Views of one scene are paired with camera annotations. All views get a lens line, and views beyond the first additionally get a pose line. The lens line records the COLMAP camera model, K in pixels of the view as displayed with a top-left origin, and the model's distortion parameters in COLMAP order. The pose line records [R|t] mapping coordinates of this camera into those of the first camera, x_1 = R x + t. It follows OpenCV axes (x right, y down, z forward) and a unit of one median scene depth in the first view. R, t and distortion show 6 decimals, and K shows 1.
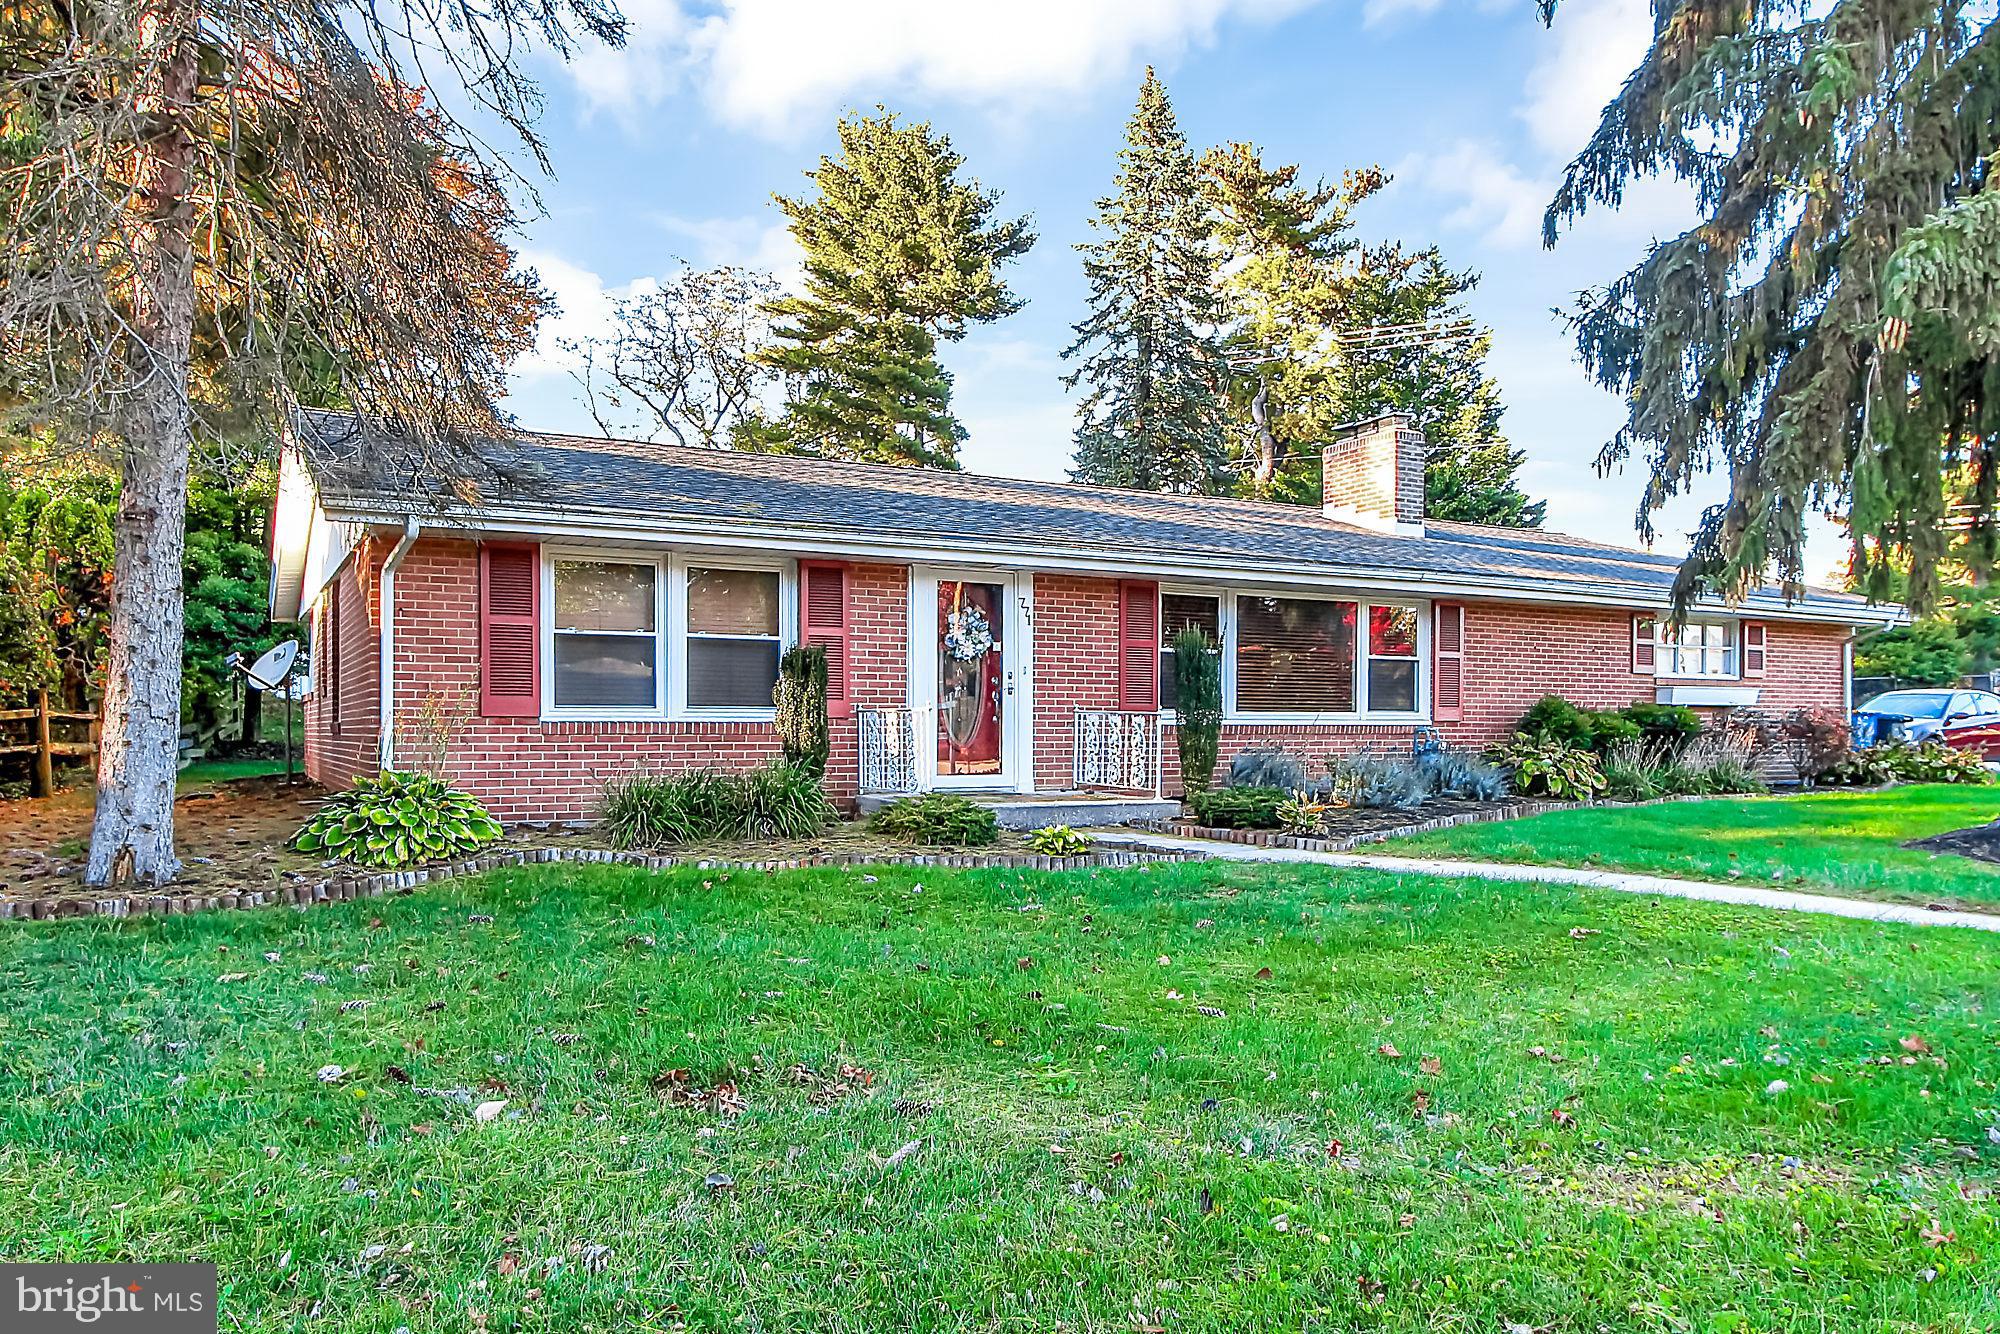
lens RADIAL K [[1395.7, 0, 1000.4], [0, 1395.7, 681.0], [0, 0, 1]] dist [-0.002139, 0.001096]
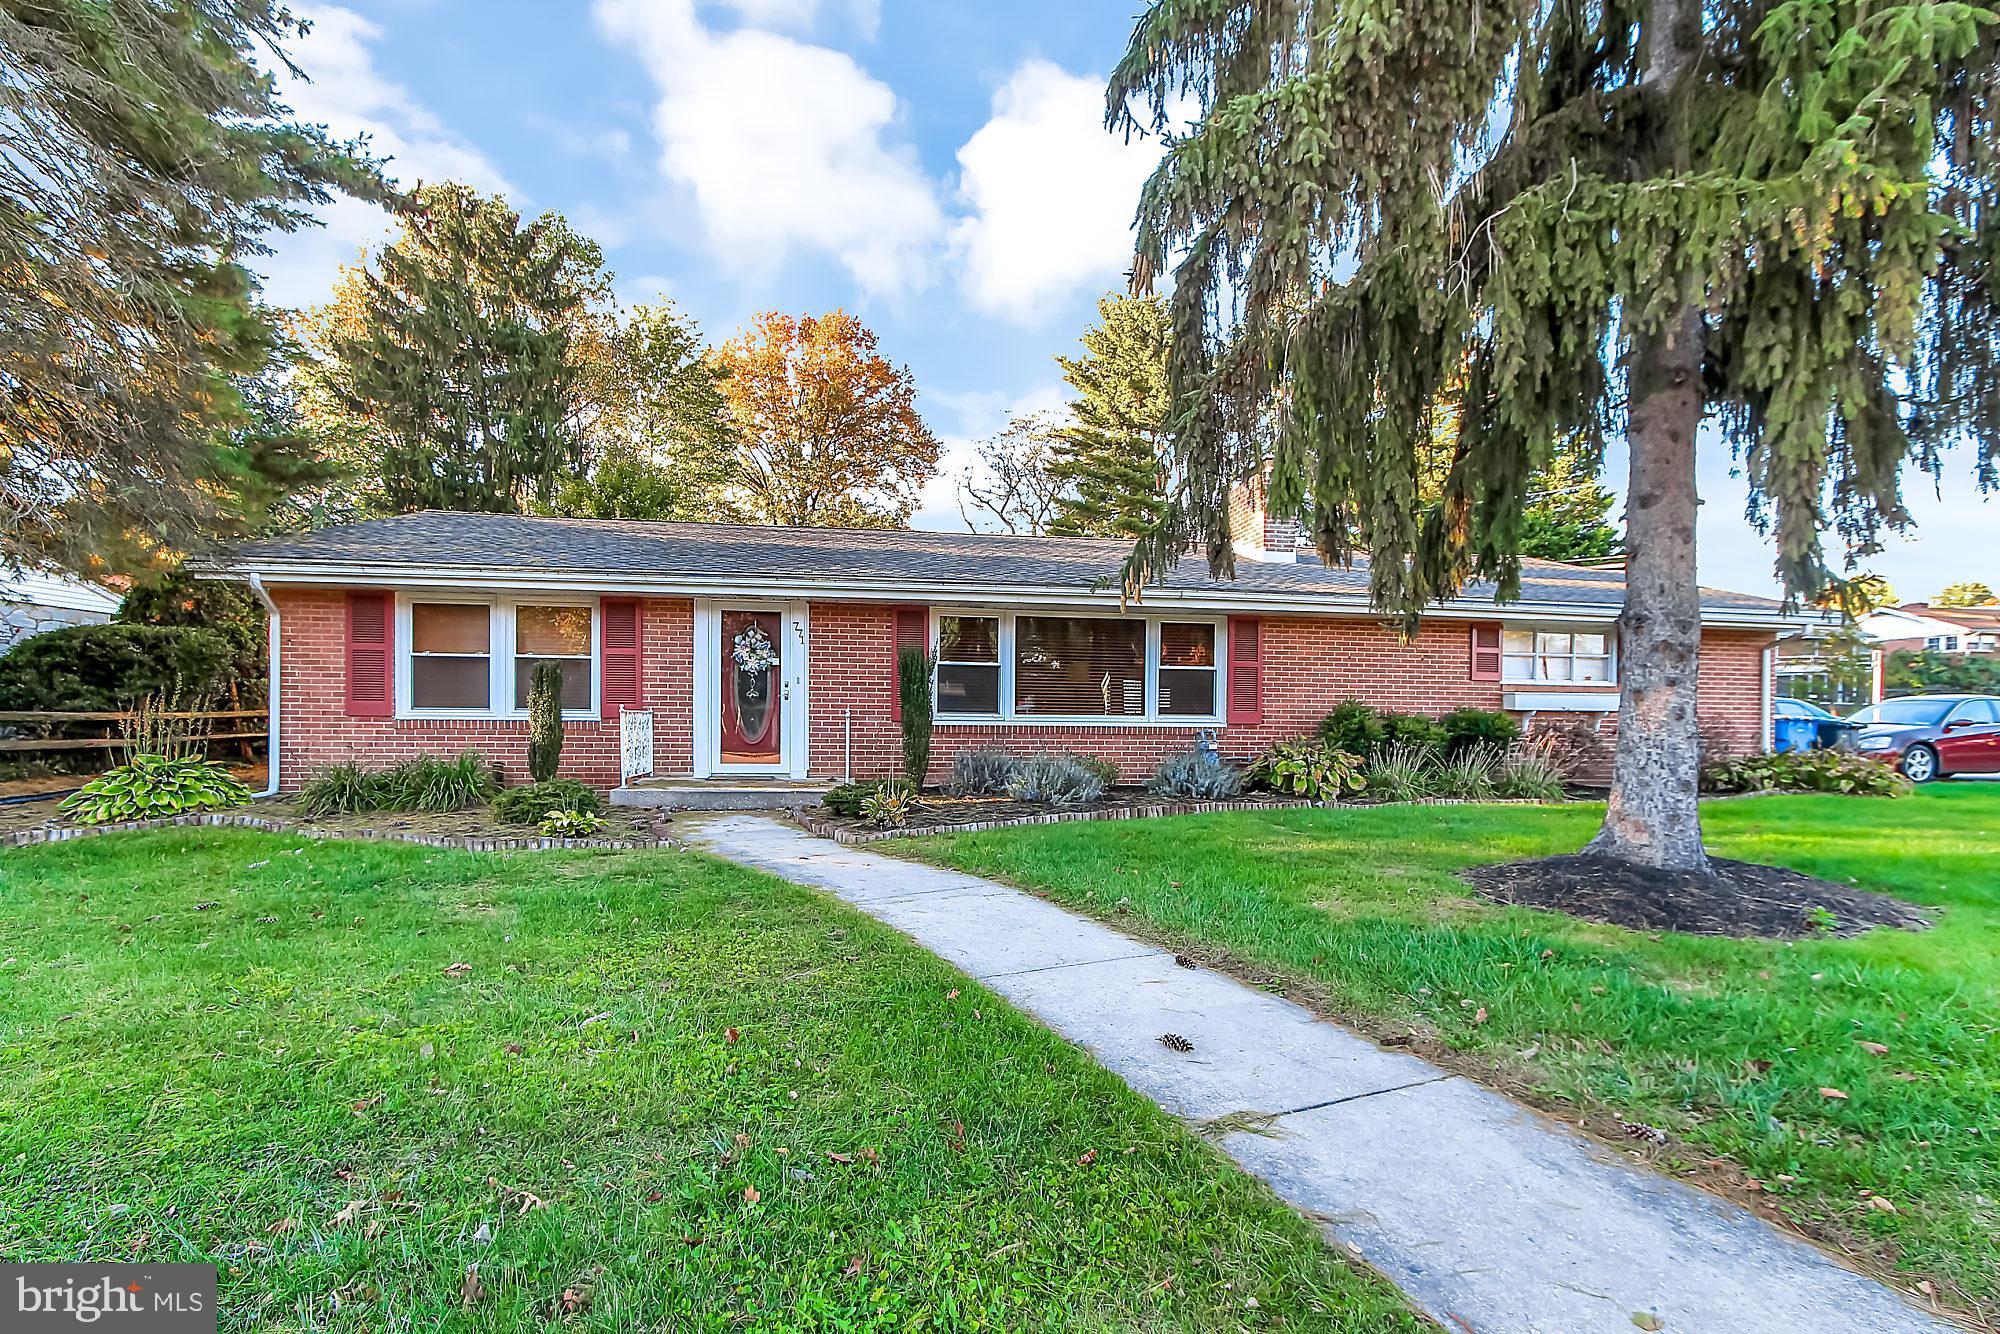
lens RADIAL K [[957.0, 0, 999.5], [0, 957.0, 665.8], [0, 0, 1]] dist [-0.003026, 0.000109]
pose [[0.942014, -0.014257, -0.335271, 0.401740], [0.003611, 0.999470, -0.032356, 0.006211], [0.335555, 0.029269, 0.941566, 0.219806]]
